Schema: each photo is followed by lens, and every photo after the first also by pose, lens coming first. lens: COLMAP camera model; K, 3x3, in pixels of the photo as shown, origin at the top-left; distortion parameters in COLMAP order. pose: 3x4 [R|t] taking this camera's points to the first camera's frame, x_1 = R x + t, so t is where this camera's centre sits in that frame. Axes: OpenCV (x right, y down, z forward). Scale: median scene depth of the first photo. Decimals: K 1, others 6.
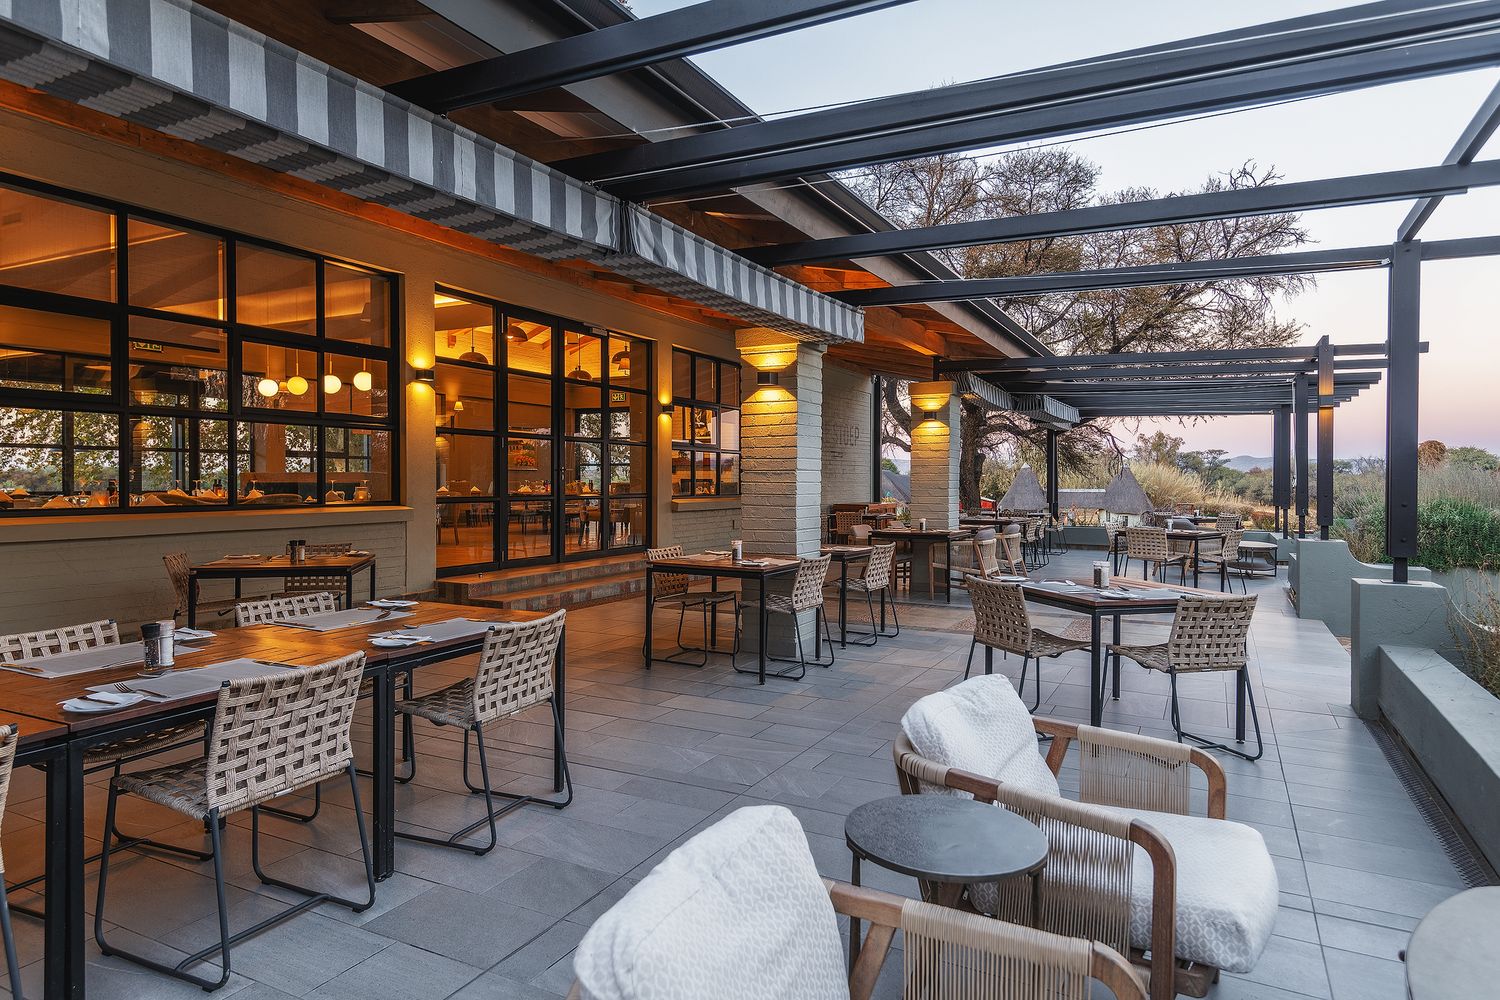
lens RADIAL K [[893.3, 0, 749.1], [0, 893.3, 497.0], [0, 0, 1]] dist [0.030648, -0.004247]
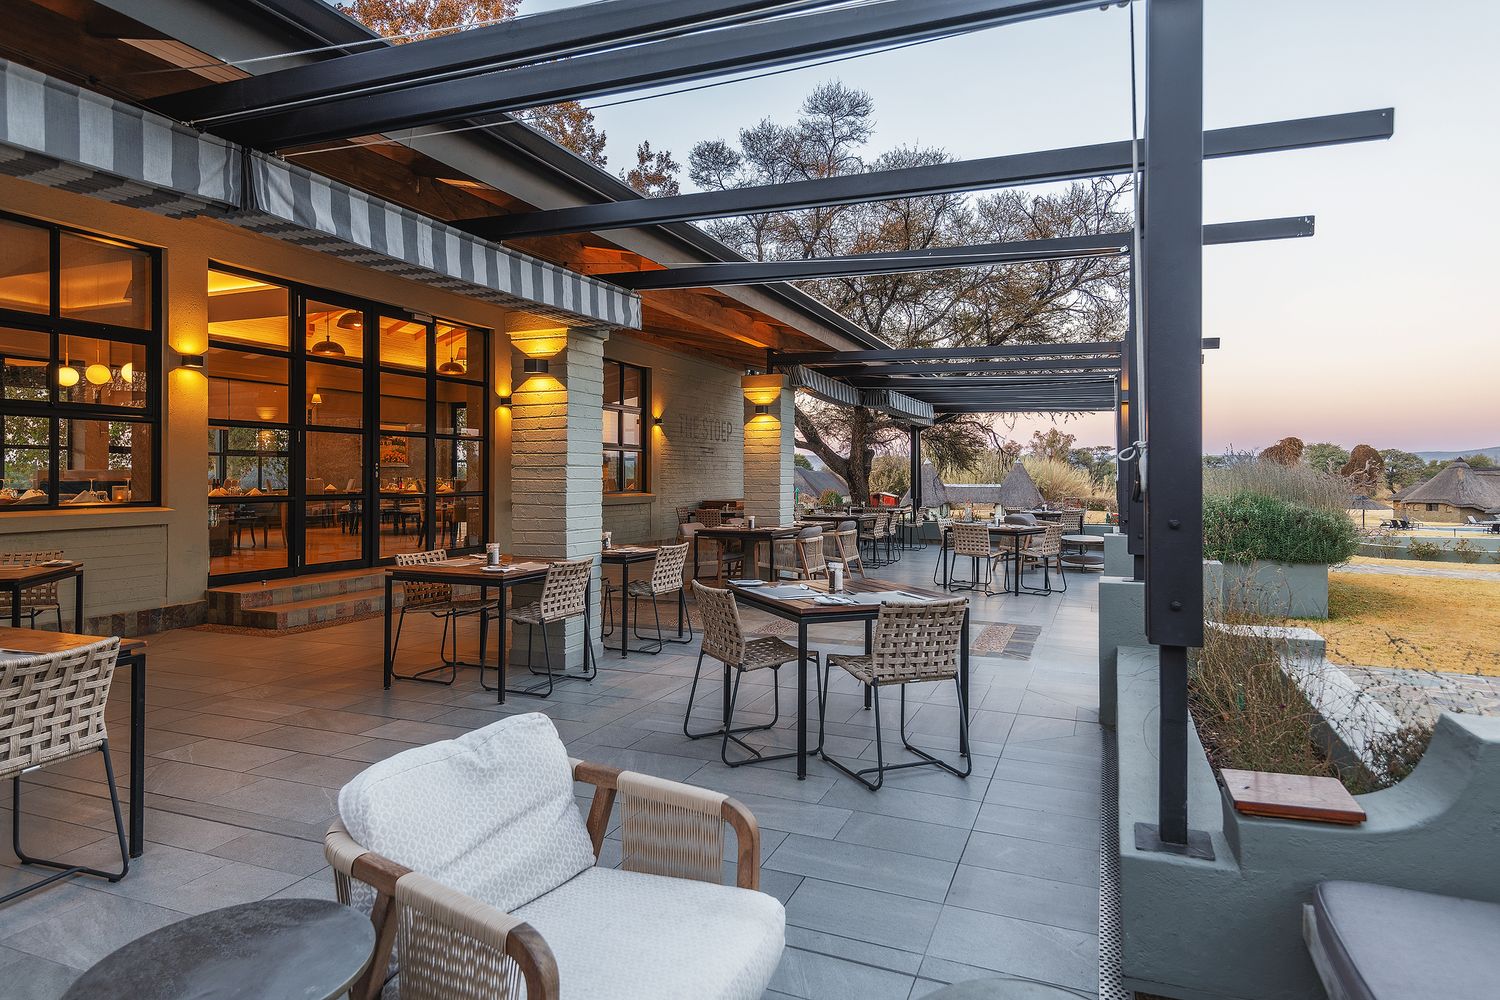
lens RADIAL K [[893.3, 0, 752.7], [0, 893.3, 487.1], [0, 0, 1]] dist [0.030648, -0.004247]
pose [[0.994807, -0.005123, 0.101652, 0.103731], [0.005826, 0.999961, -0.006625, -0.000577], [-0.101614, 0.007183, 0.994798, 0.042997]]
